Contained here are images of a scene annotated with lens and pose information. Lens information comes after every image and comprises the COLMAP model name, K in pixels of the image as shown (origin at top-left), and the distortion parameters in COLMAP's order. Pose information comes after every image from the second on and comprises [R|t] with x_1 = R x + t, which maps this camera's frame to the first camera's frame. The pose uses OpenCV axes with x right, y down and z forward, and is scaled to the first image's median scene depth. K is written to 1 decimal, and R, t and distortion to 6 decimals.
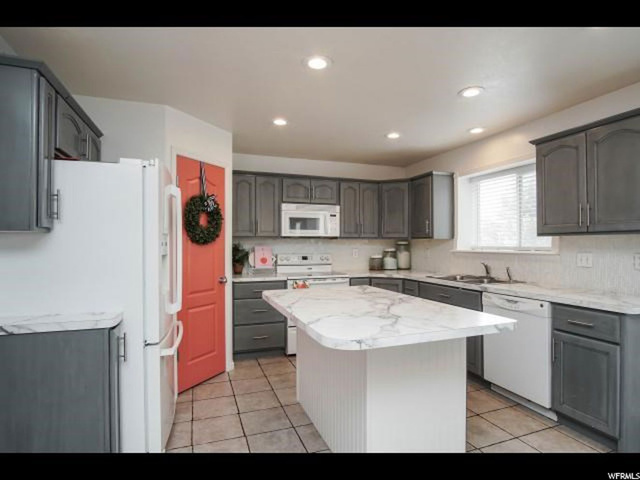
lens RADIAL K [[350.7, 0, 324.9], [0, 350.7, 241.8], [0, 0, 1]] dist [-0.011244, 0.000517]
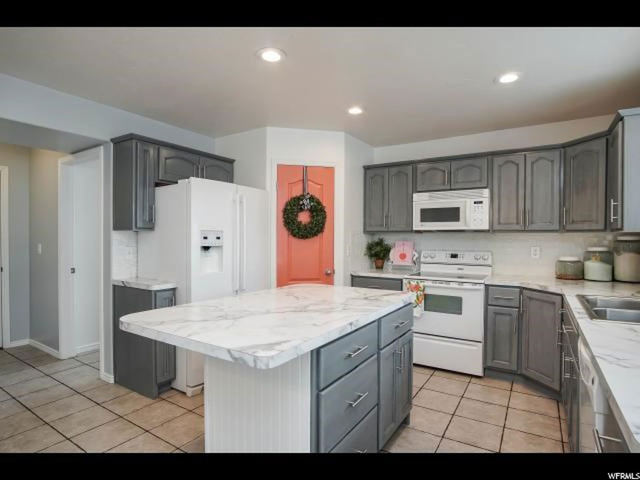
lens RADIAL K [[350.7, 0, 321.3], [0, 350.7, 243.2], [0, 0, 1]] dist [-0.011244, 0.000517]
pose [[0.605736, 0.015641, -0.795512, 0.439656], [-0.000231, 0.999810, 0.019481, -0.000115], [0.795665, -0.011617, 0.605625, 0.263053]]
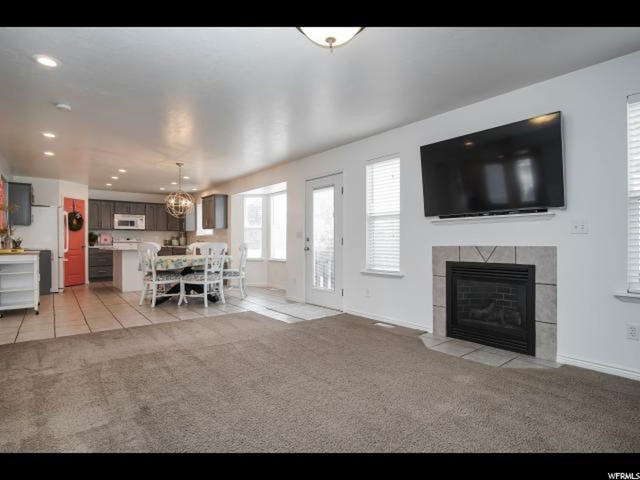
lens RADIAL K [[350.7, 0, 331.0], [0, 350.7, 243.4], [0, 0, 1]] dist [-0.011244, 0.000517]
pose [[0.942671, -0.000923, 0.333723, 0.423821], [-0.003346, 0.999920, 0.012217, 0.044094], [-0.333708, -0.012634, 0.942592, -1.517906]]
